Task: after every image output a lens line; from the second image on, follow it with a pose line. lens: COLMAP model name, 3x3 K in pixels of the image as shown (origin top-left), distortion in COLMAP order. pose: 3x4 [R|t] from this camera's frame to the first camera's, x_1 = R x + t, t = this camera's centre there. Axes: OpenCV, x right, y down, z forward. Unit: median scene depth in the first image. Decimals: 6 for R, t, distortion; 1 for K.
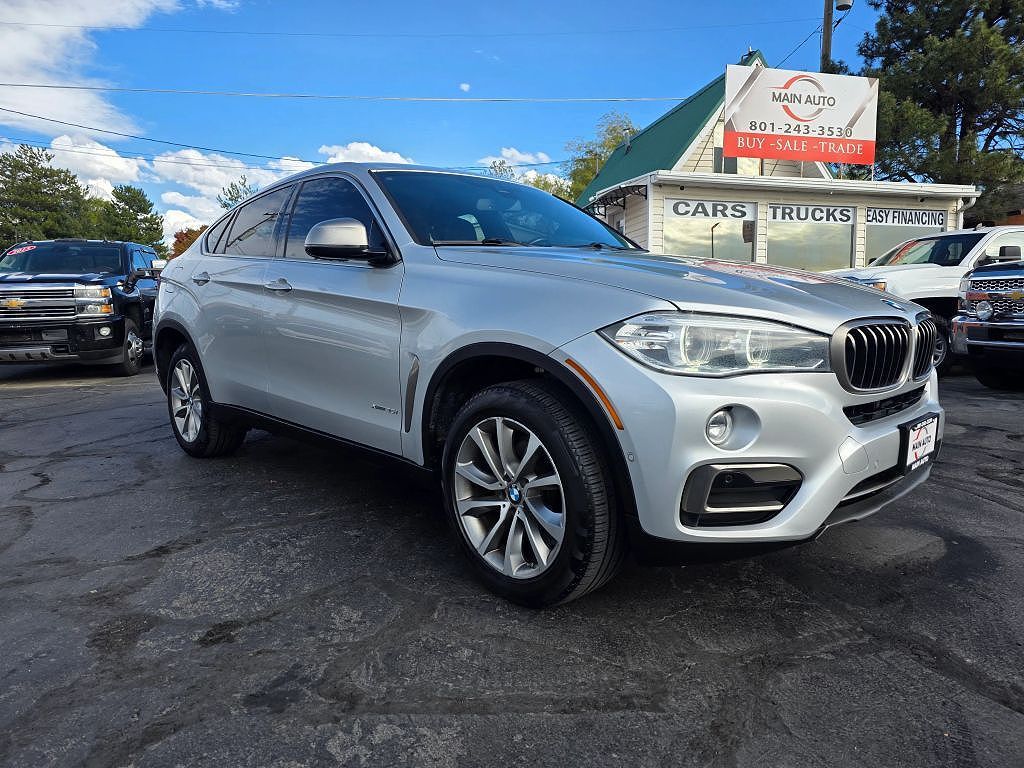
lens RADIAL K [[737.7, 0, 512.0], [0, 737.7, 384.0], [0, 0, 1]] dist [0.045925, -0.033081]
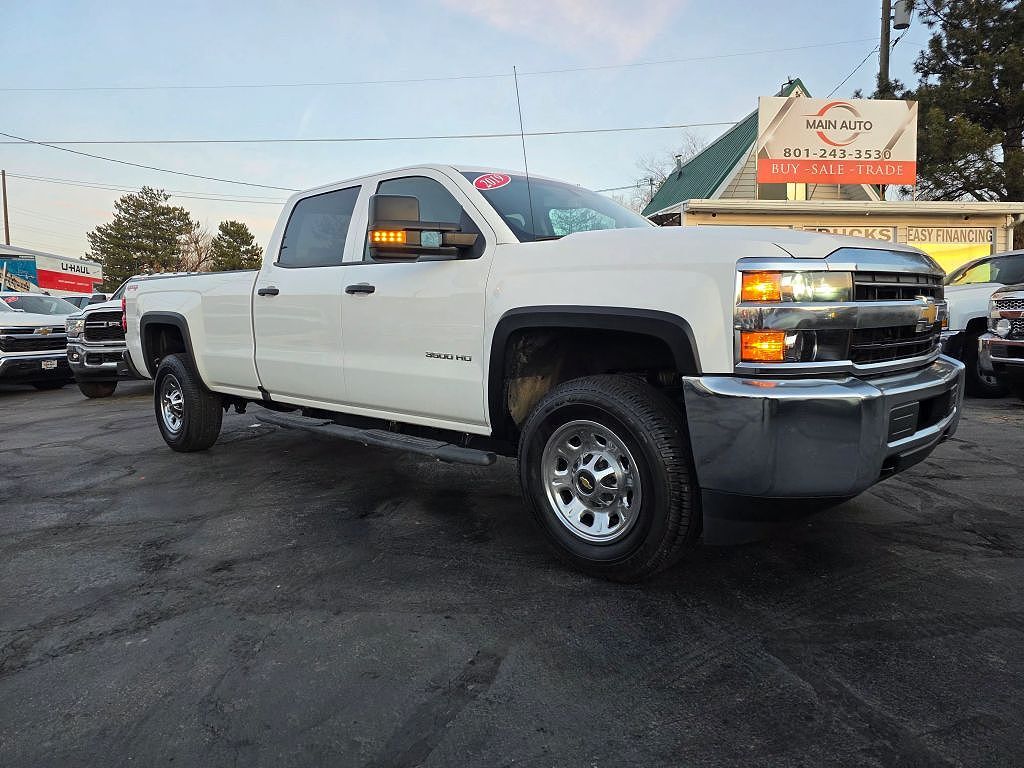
lens RADIAL K [[741.7, 0, 506.1], [0, 741.7, 377.1], [0, 0, 1]] dist [0.036607, -0.002669]
pose [[0.991786, -0.002689, -0.127882, 0.066058], [-0.001875, 0.999366, -0.035560, 0.004268], [0.127897, 0.035508, 0.991152, -0.073993]]
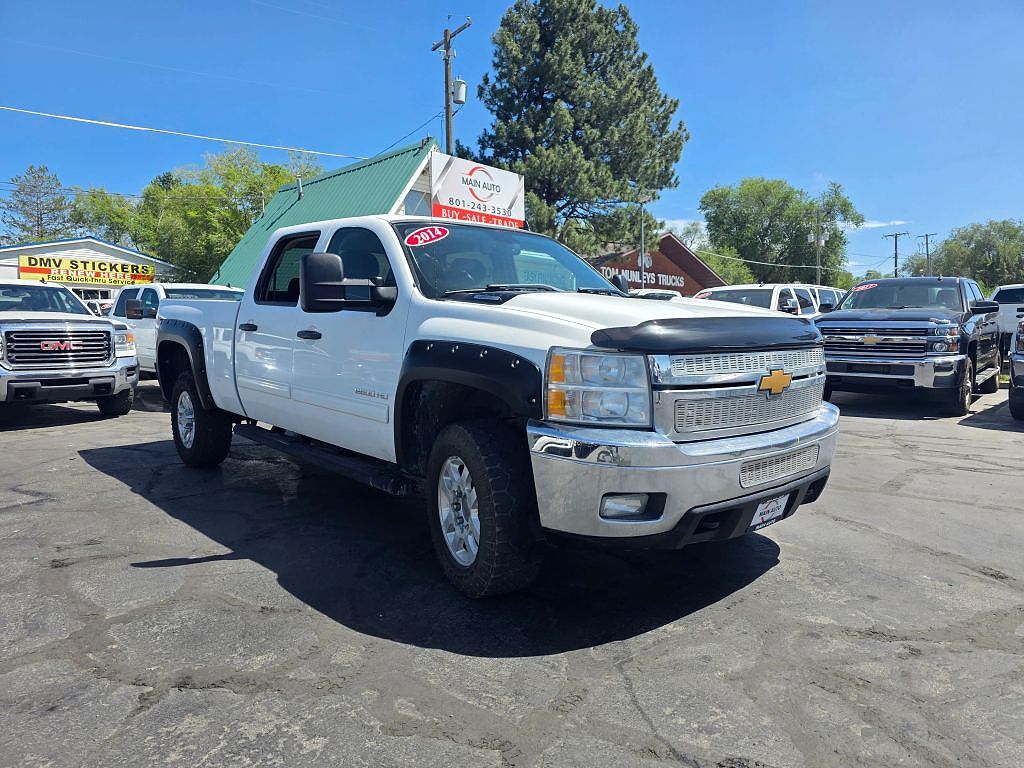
lens RADIAL K [[737.7, 0, 512.0], [0, 737.7, 384.0], [0, 0, 1]] dist [0.045925, -0.033081]
pose [[0.825473, -0.043748, 0.562744, -0.310049], [0.063548, 0.997856, -0.015642, -0.009537], [-0.560853, 0.048673, 0.826484, -0.086096]]
